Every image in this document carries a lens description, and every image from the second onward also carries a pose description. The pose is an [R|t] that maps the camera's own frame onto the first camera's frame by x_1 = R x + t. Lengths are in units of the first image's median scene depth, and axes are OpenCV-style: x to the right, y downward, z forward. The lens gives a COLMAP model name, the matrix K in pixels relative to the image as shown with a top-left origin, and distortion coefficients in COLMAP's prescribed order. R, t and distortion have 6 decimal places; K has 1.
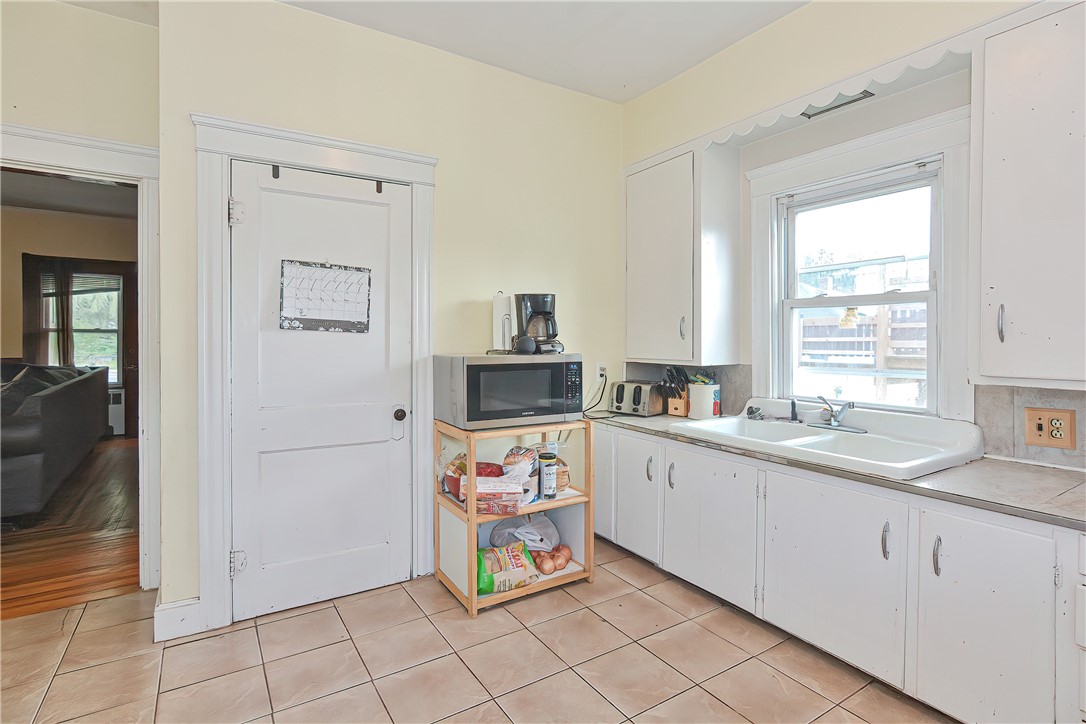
lens RADIAL K [[529.5, 0, 536.0], [0, 529.5, 348.7], [0, 0, 1]] dist [-0.006598, -0.000102]
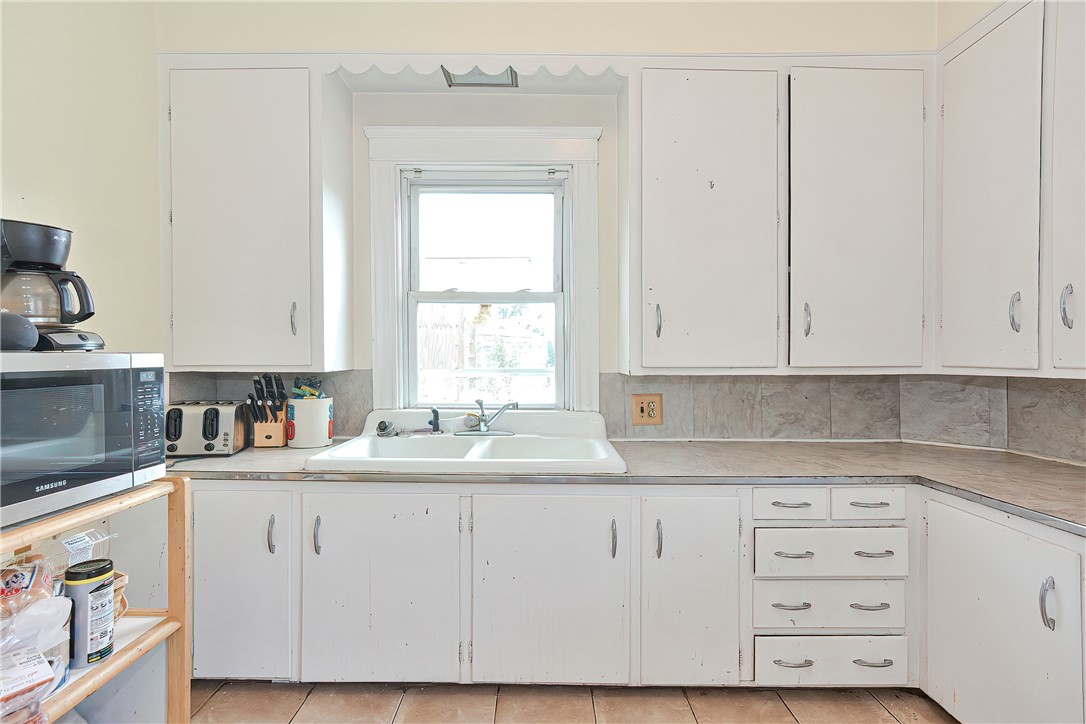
lens RADIAL K [[535.9, 0, 540.7], [0, 535.9, 357.5], [0, 0, 1]] dist [-0.032933, 0.017357]
pose [[0.527073, -0.002797, 0.849816, -0.156013], [0.015349, 0.999863, -0.006229, 0.023489], [-0.849682, 0.016327, 0.527043, 0.391097]]
